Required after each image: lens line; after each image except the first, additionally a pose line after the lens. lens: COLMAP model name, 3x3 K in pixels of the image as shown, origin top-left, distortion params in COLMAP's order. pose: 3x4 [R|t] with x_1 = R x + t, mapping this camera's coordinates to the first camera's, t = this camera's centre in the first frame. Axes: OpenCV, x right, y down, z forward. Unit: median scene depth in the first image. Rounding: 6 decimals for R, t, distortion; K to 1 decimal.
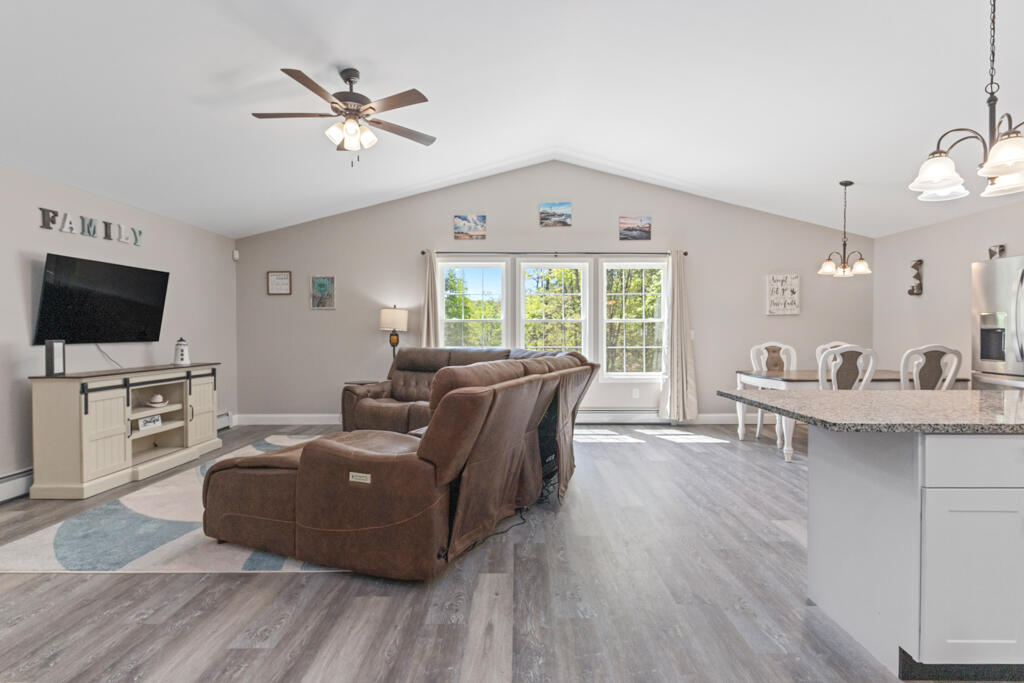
lens RADIAL K [[481.9, 0, 512.0], [0, 481.9, 341.5], [0, 0, 1]] dist [0.000389, 0.000138]
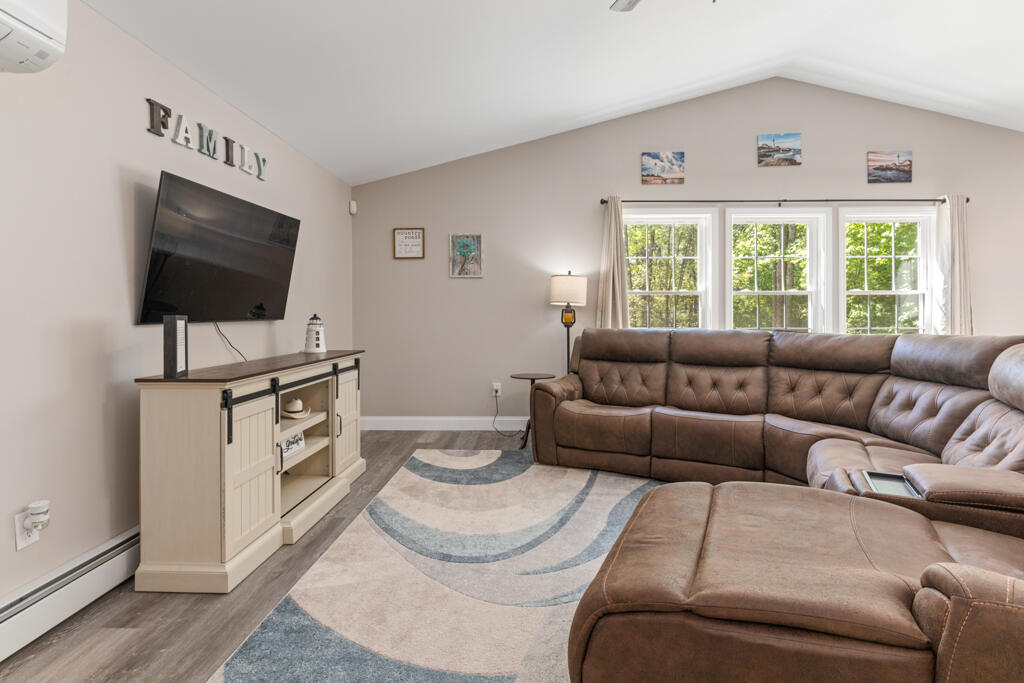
lens RADIAL K [[488.8, 0, 514.6], [0, 488.8, 315.7], [0, 0, 1]] dist [0.002359, 0.000440]
pose [[0.999653, -0.000631, -0.026344, -0.345291], [0.000258, 0.999900, -0.014162, 0.003827], [0.026350, 0.014151, 0.999553, 0.275240]]
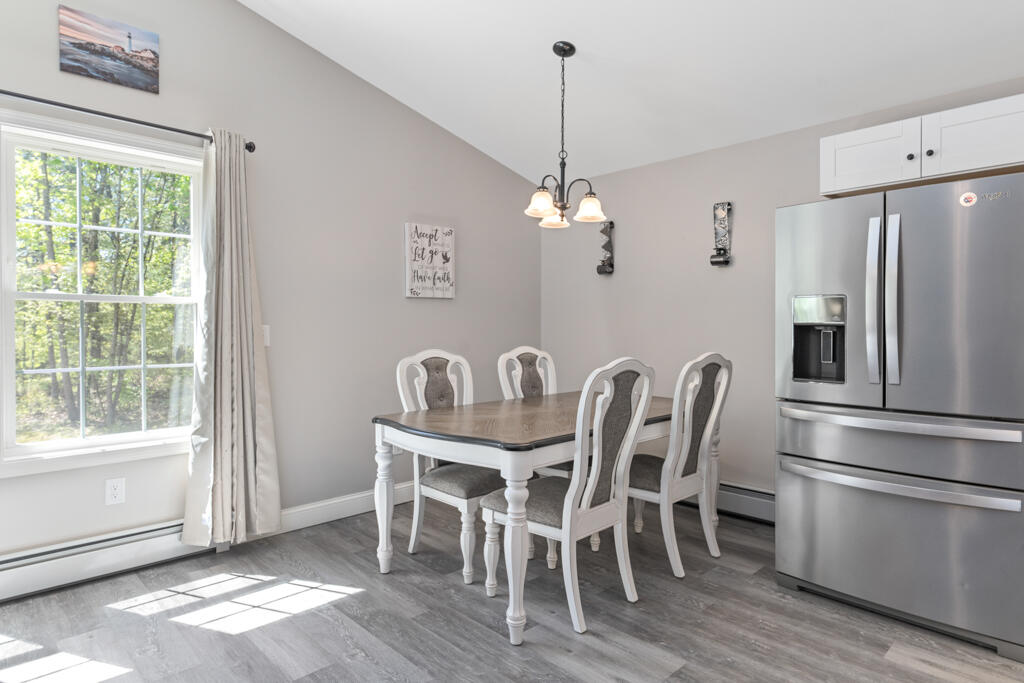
lens RADIAL K [[590.4, 0, 510.6], [0, 590.4, 329.5], [0, 0, 1]] dist [0.000898, 0.010366]
pose [[0.710955, 0.001990, 0.703235, 0.175723], [0.010883, 0.999845, -0.013832, -0.010518], [-0.703153, 0.017487, 0.710823, 0.527432]]
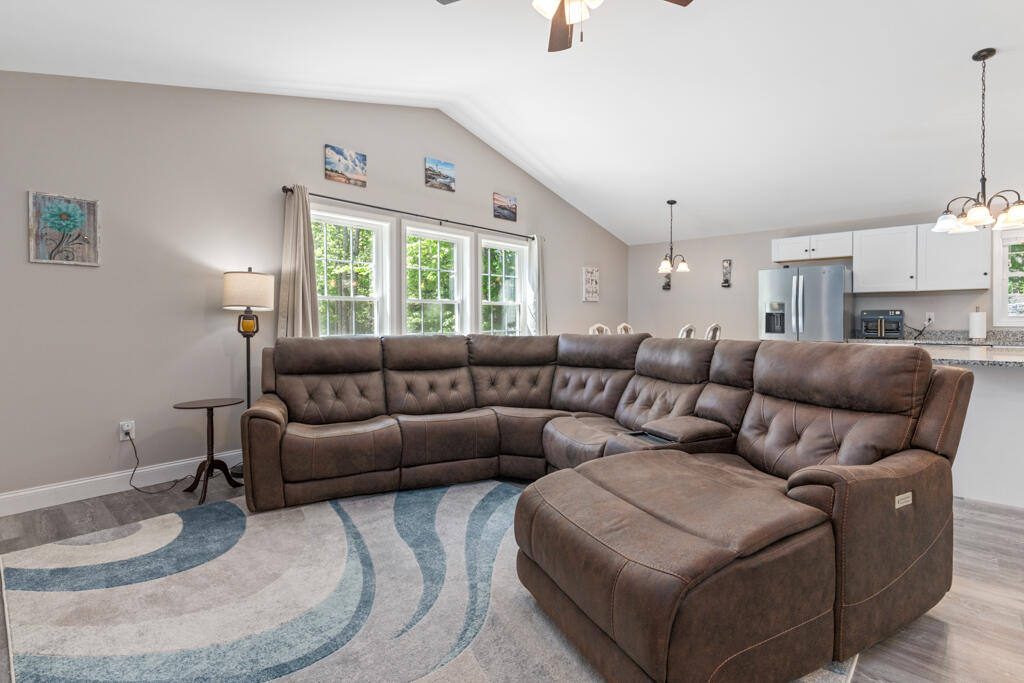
lens RADIAL K [[490.9, 0, 511.0], [0, 490.9, 324.6], [0, 0, 1]] dist [0.003413, 0.000306]
pose [[0.667425, -0.008873, 0.744624, -0.540350], [0.016055, 0.999868, -0.002476, 0.001797], [-0.744504, 0.013607, 0.667479, 0.394423]]
